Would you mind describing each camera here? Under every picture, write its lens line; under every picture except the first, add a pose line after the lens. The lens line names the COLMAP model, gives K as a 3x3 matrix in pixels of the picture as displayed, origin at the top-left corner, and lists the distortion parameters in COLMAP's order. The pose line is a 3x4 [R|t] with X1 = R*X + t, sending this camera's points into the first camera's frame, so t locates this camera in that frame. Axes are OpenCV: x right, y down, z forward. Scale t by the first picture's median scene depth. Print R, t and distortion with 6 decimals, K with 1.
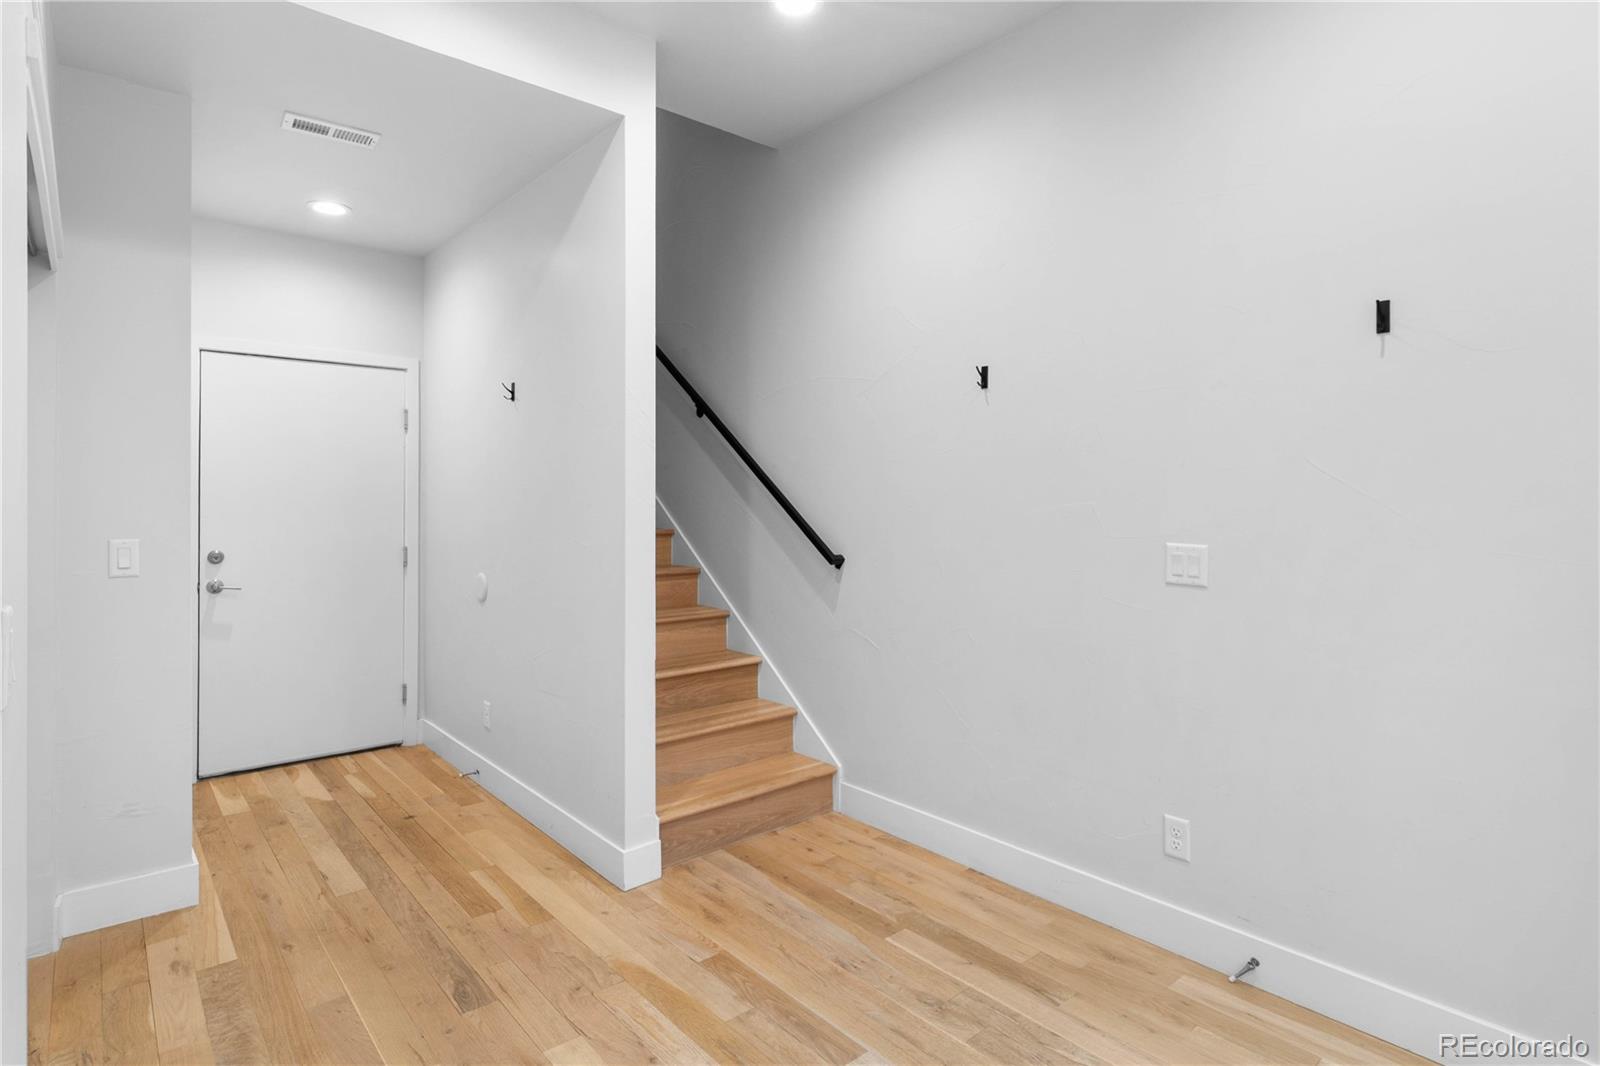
lens RADIAL K [[838.0, 0, 801.6], [0, 838.0, 508.6], [0, 0, 1]] dist [-0.002199, 0.001520]
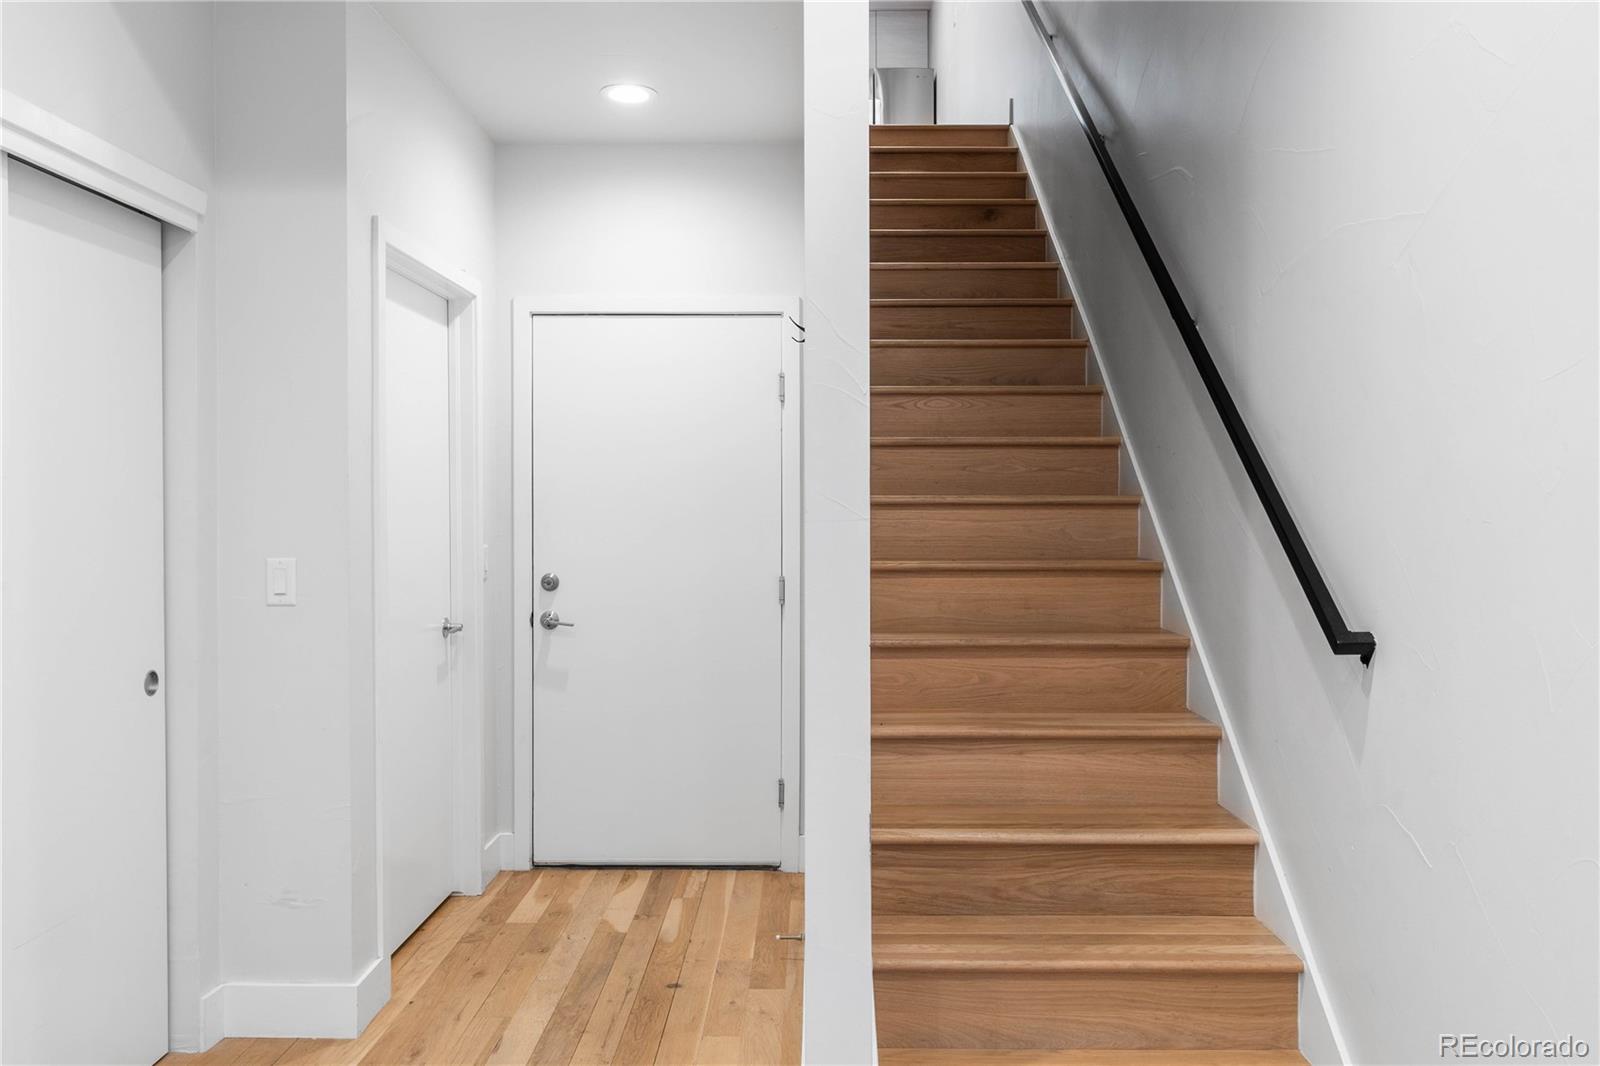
lens RADIAL K [[1248.8, 0, 796.7], [0, 1248.8, 522.6], [0, 0, 1]] dist [0.010759, 0.000222]
pose [[0.745471, 0.006300, -0.666508, 0.246847], [-0.004143, 0.999980, 0.004818, -0.003470], [0.666525, -0.000830, 0.745482, 0.307121]]
